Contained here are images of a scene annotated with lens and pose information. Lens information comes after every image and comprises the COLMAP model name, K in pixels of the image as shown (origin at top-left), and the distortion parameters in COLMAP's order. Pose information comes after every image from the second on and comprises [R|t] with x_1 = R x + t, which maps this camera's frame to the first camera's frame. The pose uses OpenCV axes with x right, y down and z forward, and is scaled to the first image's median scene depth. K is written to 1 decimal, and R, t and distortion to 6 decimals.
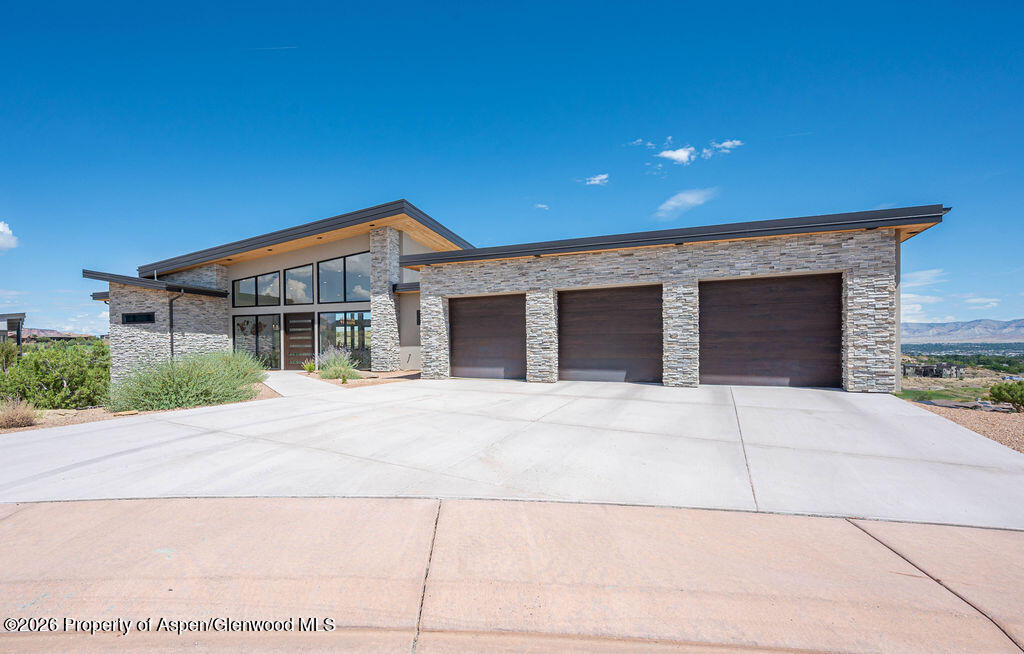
lens RADIAL K [[413.5, 0, 470.0], [0, 413.5, 355.7], [0, 0, 1]] dist [0.001606, 0.000194]
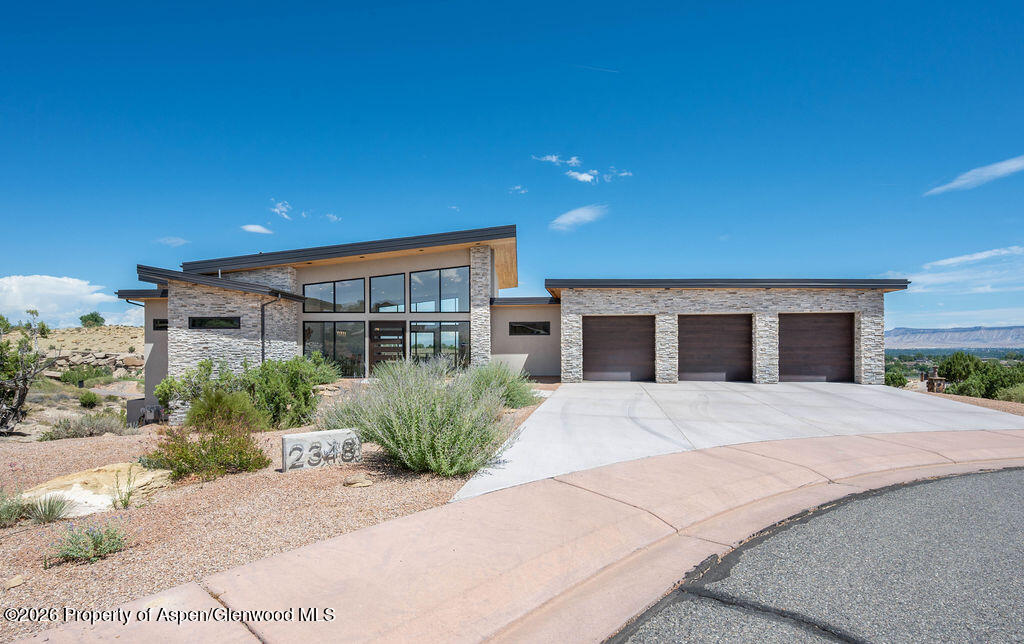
lens RADIAL K [[427.4, 0, 520.0], [0, 427.4, 355.0], [0, 0, 1]] dist [0.000761, -0.000554]
pose [[0.946262, 0.001310, 0.323397, -0.681946], [0.002928, 0.999916, -0.012620, -0.009326], [-0.323387, 0.012889, 0.946179, -0.140485]]
